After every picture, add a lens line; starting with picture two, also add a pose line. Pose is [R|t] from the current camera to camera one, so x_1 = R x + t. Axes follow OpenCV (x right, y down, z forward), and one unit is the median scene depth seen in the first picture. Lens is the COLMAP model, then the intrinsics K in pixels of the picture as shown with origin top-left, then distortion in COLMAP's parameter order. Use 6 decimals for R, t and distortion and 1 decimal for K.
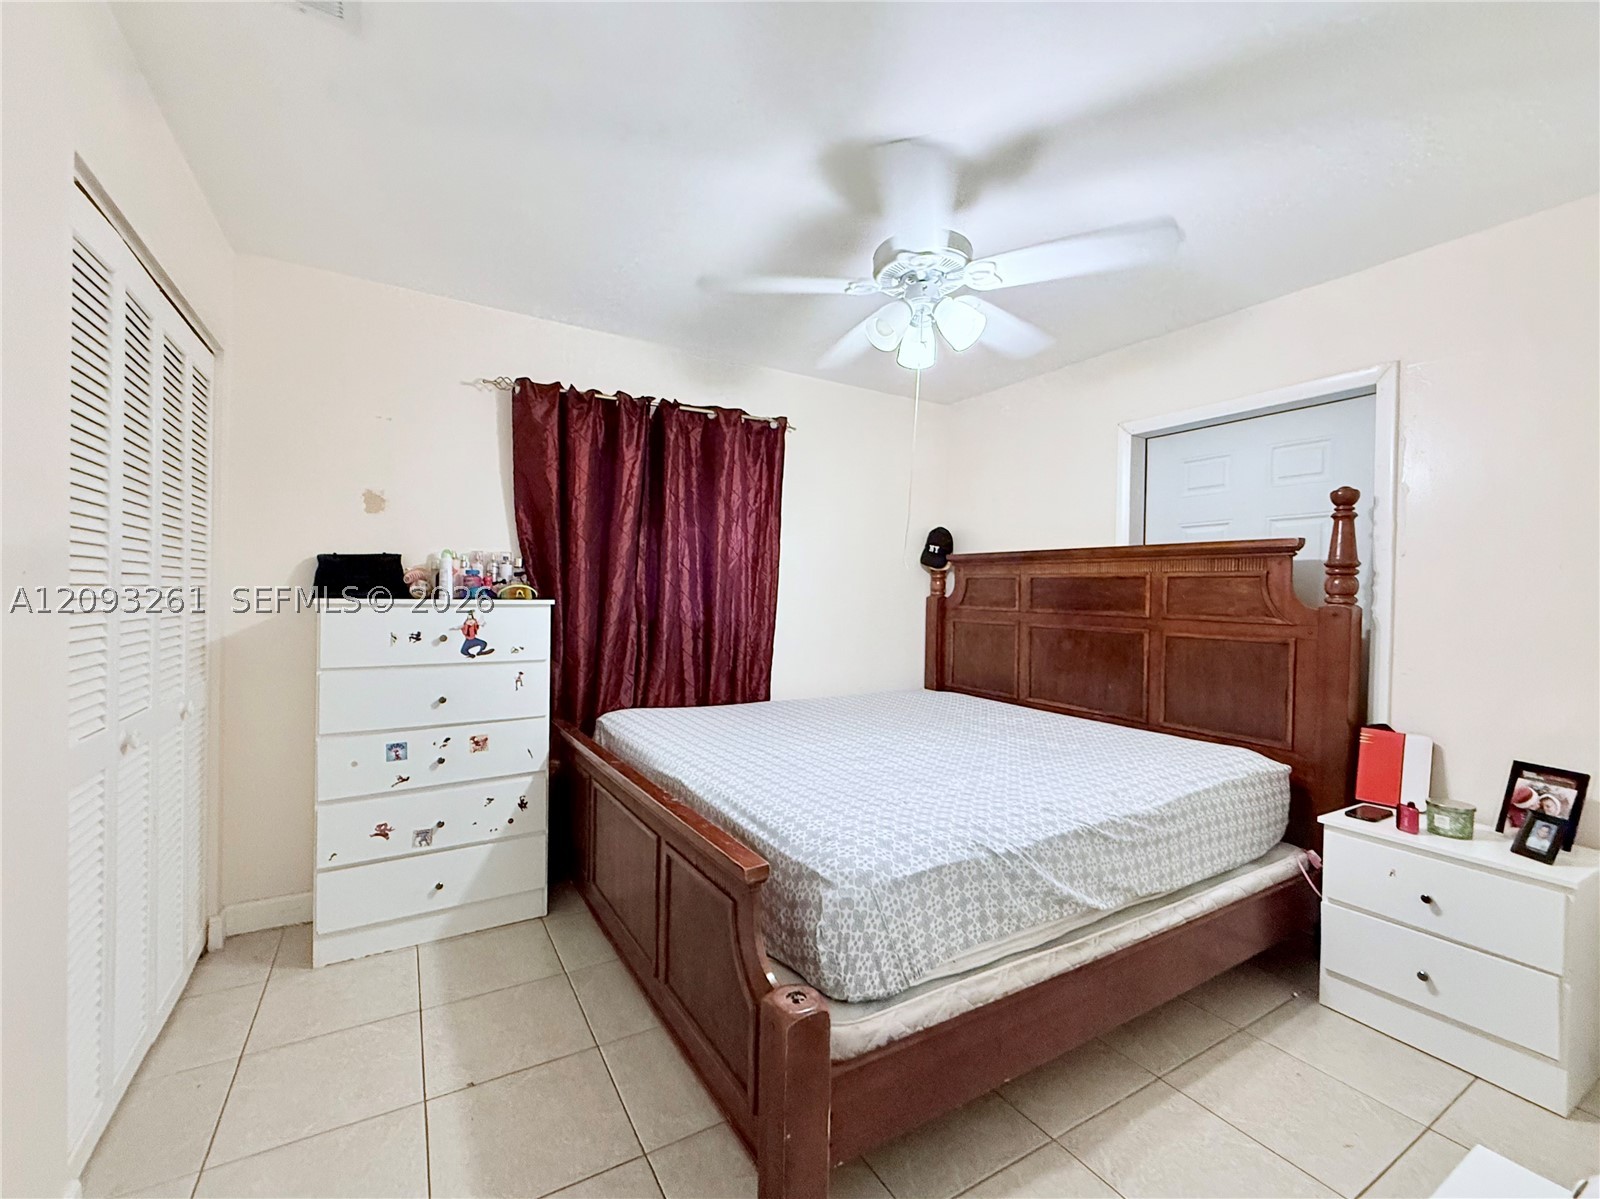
lens RADIAL K [[649.0, 0, 800.0], [0, 649.0, 599.5], [0, 0, 1]] dist [0.001348, -0.000034]
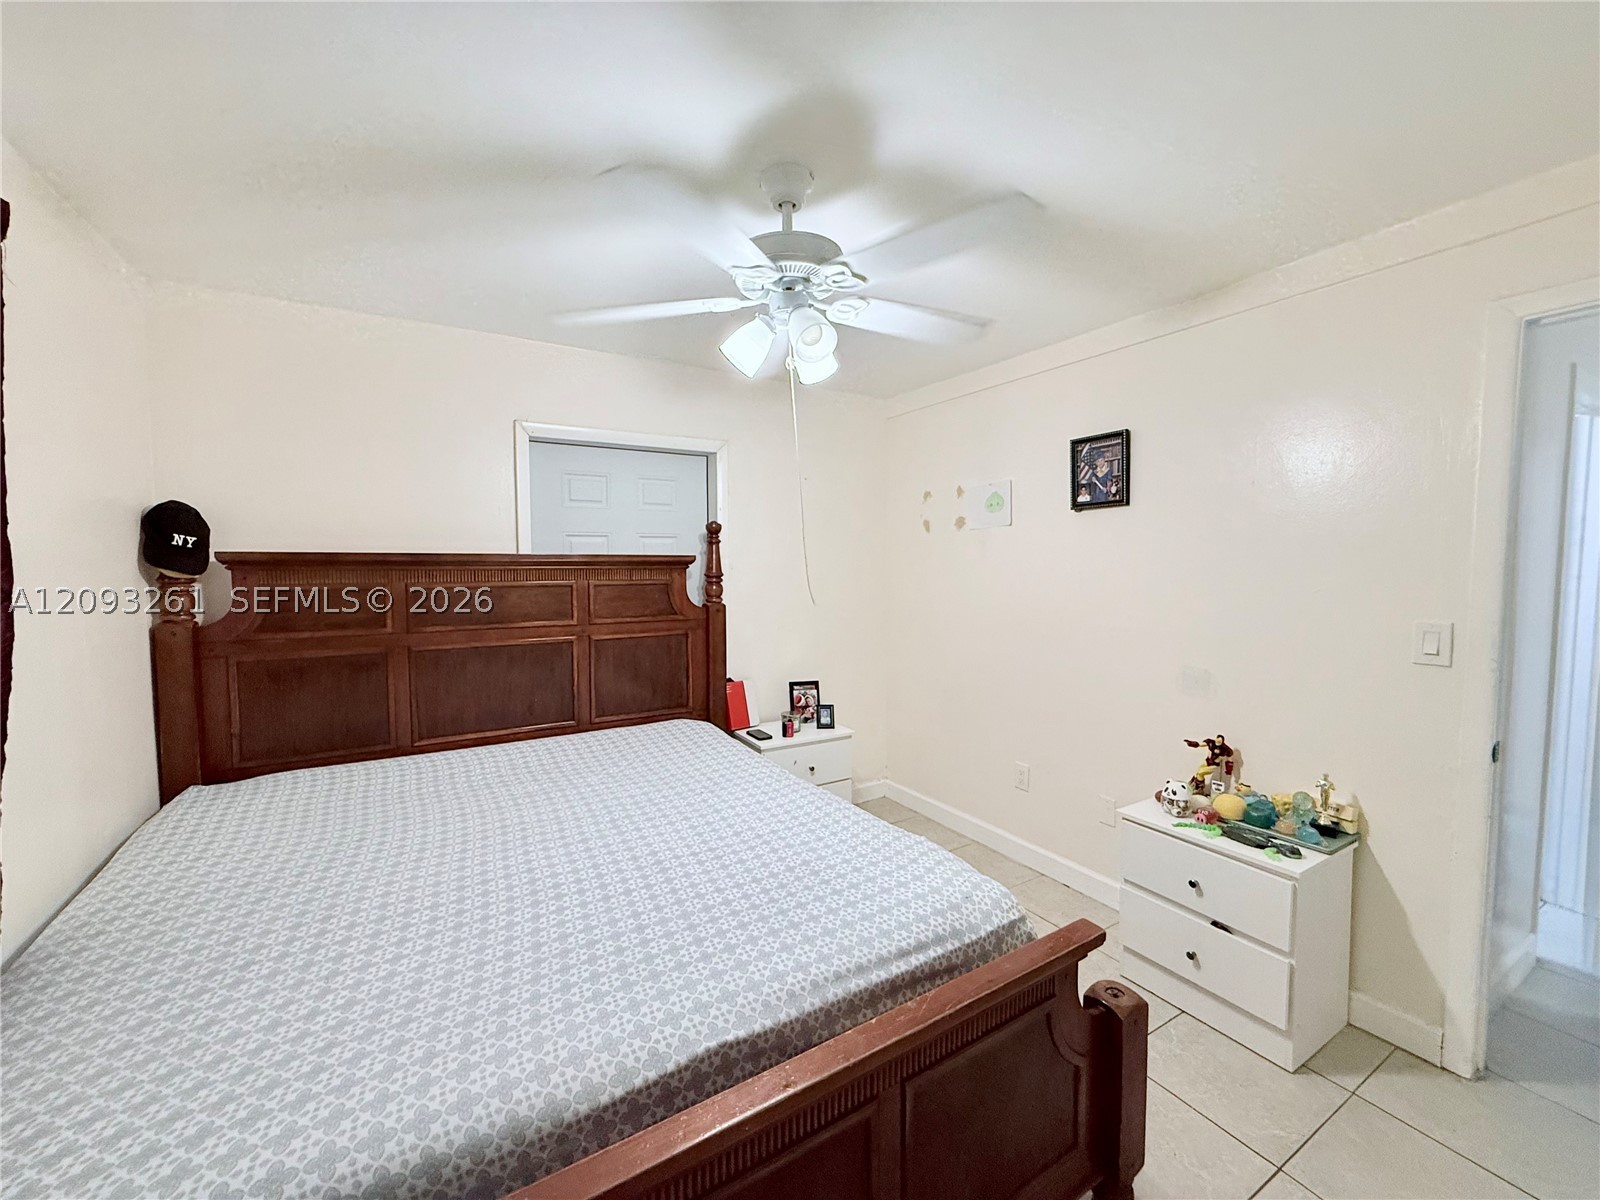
lens RADIAL K [[630.5, 0, 800.0], [0, 630.5, 600.0], [0, 0, 1]] dist [0.000993, 0.000075]
pose [[0.028346, -0.079376, 0.996442, -0.565058], [0.014600, 0.996769, 0.078987, -0.106979], [-0.999492, 0.012309, 0.029414, 0.770040]]
